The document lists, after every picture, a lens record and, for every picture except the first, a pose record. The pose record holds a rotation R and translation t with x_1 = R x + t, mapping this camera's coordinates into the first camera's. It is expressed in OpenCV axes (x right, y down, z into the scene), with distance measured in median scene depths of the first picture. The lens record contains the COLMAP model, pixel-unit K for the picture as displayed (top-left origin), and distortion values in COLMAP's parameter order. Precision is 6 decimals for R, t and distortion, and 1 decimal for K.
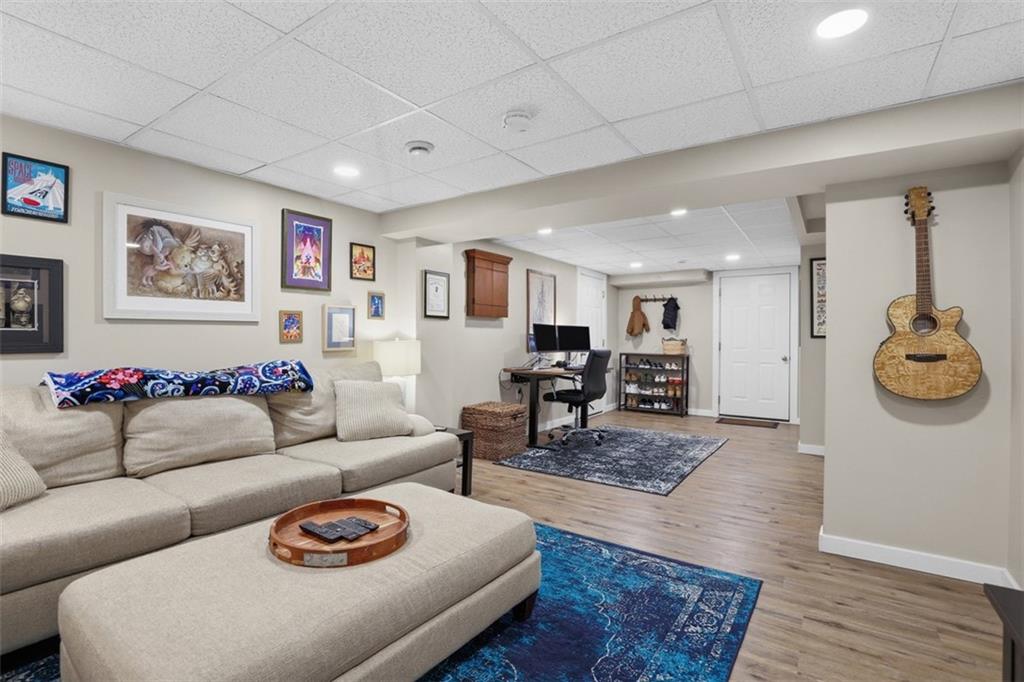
lens RADIAL K [[474.4, 0, 519.7], [0, 474.4, 341.9], [0, 0, 1]] dist [-0.003656, -0.000262]
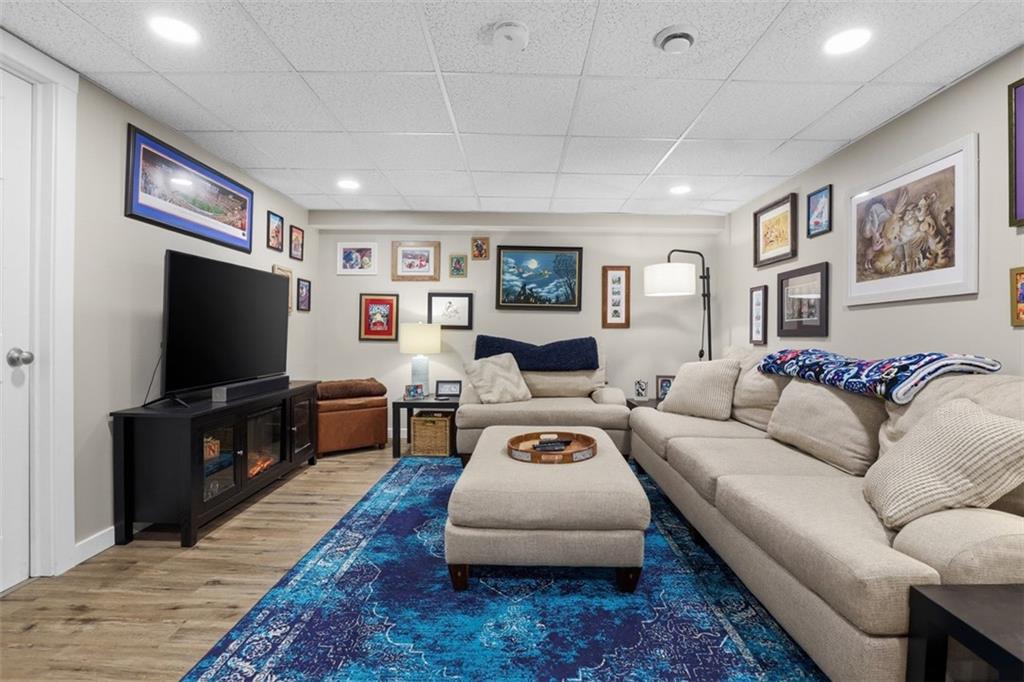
lens RADIAL K [[474.4, 0, 518.9], [0, 474.4, 332.2], [0, 0, 1]] dist [-0.003656, -0.000262]
pose [[-0.828303, -0.016927, -0.560025, 0.344617], [-0.019561, 0.999808, -0.001289, 0.024865], [0.559939, 0.009887, -0.828475, 1.367809]]
